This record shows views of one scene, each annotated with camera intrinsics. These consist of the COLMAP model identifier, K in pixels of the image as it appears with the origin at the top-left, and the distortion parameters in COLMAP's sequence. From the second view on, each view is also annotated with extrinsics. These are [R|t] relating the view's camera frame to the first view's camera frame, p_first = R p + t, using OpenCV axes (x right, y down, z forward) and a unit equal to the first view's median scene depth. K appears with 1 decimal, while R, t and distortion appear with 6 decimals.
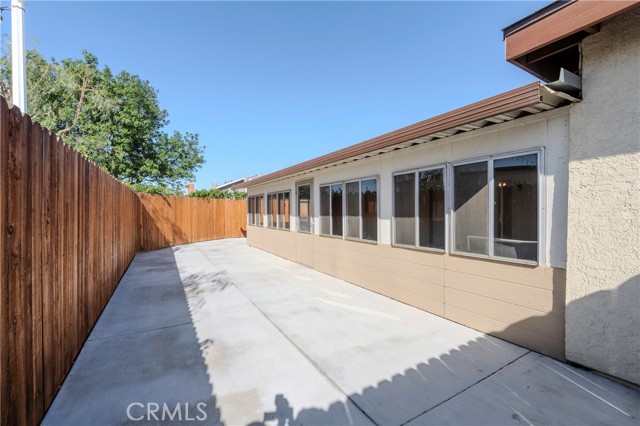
lens RADIAL K [[266.3, 0, 323.6], [0, 266.3, 212.7], [0, 0, 1]] dist [0.000054, -0.000303]
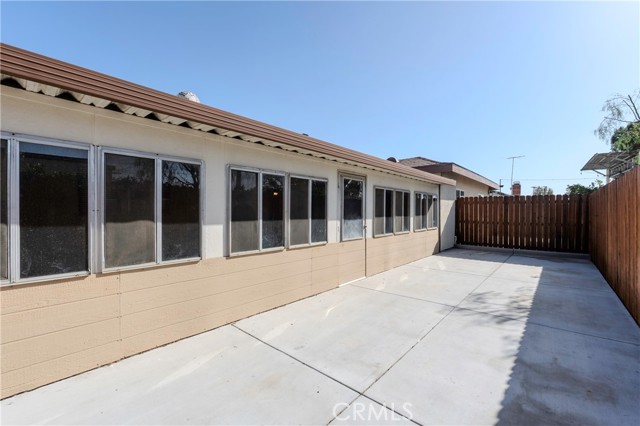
lens RADIAL K [[266.3, 0, 325.6], [0, 266.3, 213.4], [0, 0, 1]] dist [0.000054, -0.000303]
pose [[-0.291690, 0.006794, 0.956489, -0.644199], [0.005475, 0.999970, -0.005433, 0.001079], [-0.956497, 0.003652, -0.291719, 1.052310]]
